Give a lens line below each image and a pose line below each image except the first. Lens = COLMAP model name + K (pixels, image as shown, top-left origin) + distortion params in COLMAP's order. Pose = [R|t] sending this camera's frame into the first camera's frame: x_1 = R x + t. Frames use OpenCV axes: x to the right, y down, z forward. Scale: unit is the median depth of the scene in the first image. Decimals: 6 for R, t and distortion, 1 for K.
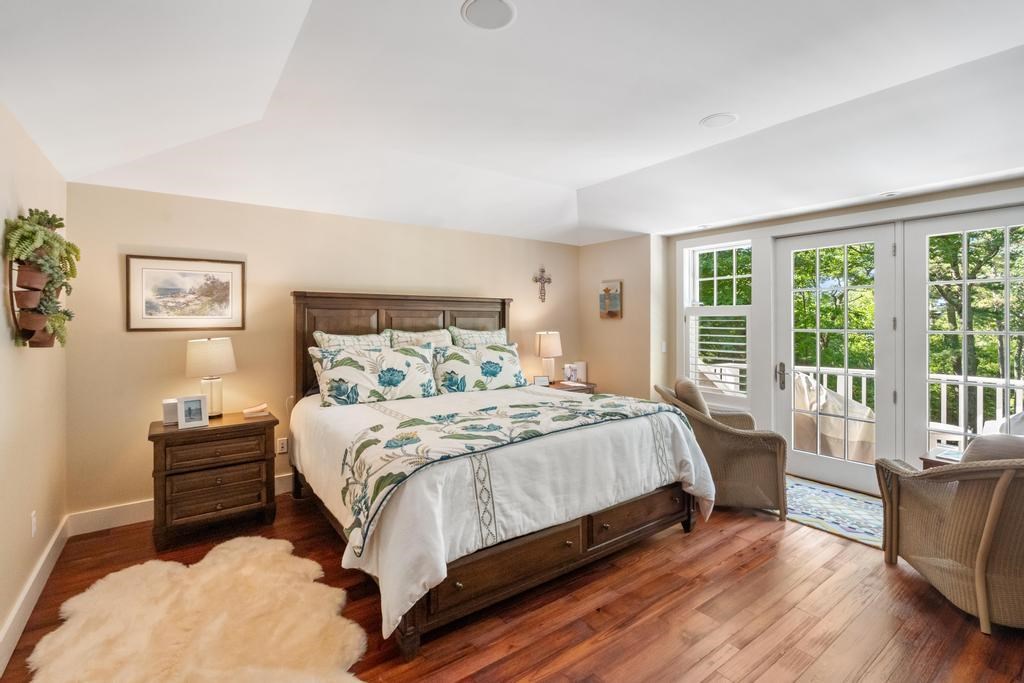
lens RADIAL K [[462.6, 0, 509.8], [0, 462.6, 318.3], [0, 0, 1]] dist [-0.002037, 0.000414]
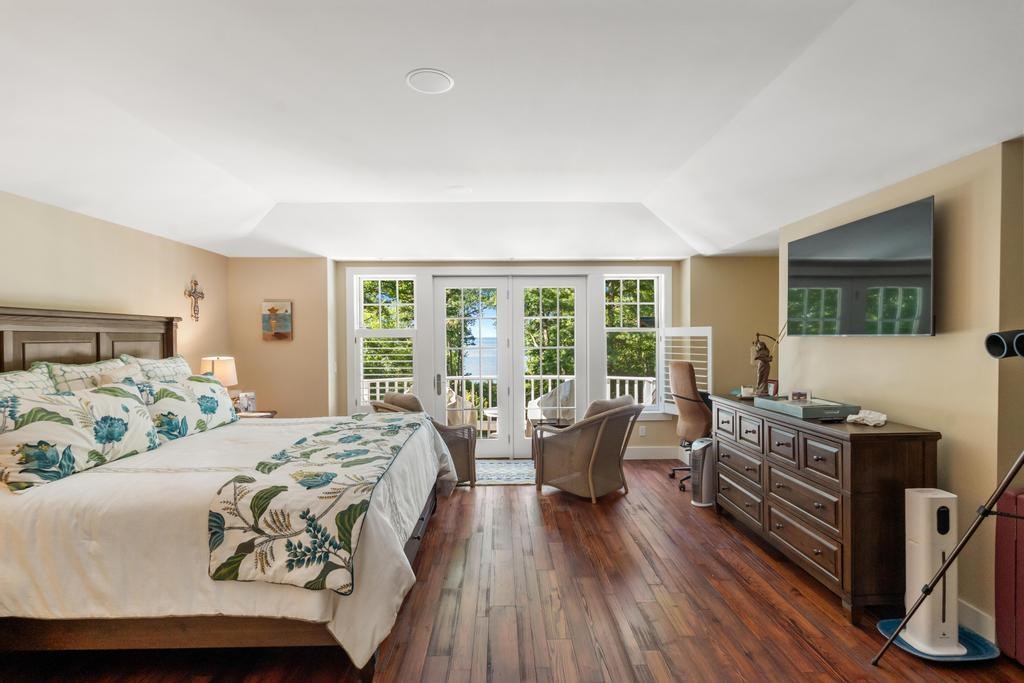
lens RADIAL K [[488.2, 0, 509.1], [0, 488.2, 340.7], [0, 0, 1]] dist [-0.002523, 0.000064]
pose [[0.576622, -0.010901, 0.816938, -0.465597], [0.002811, 0.999932, 0.011359, -0.013129], [-0.817006, -0.004253, 0.576613, 0.066723]]
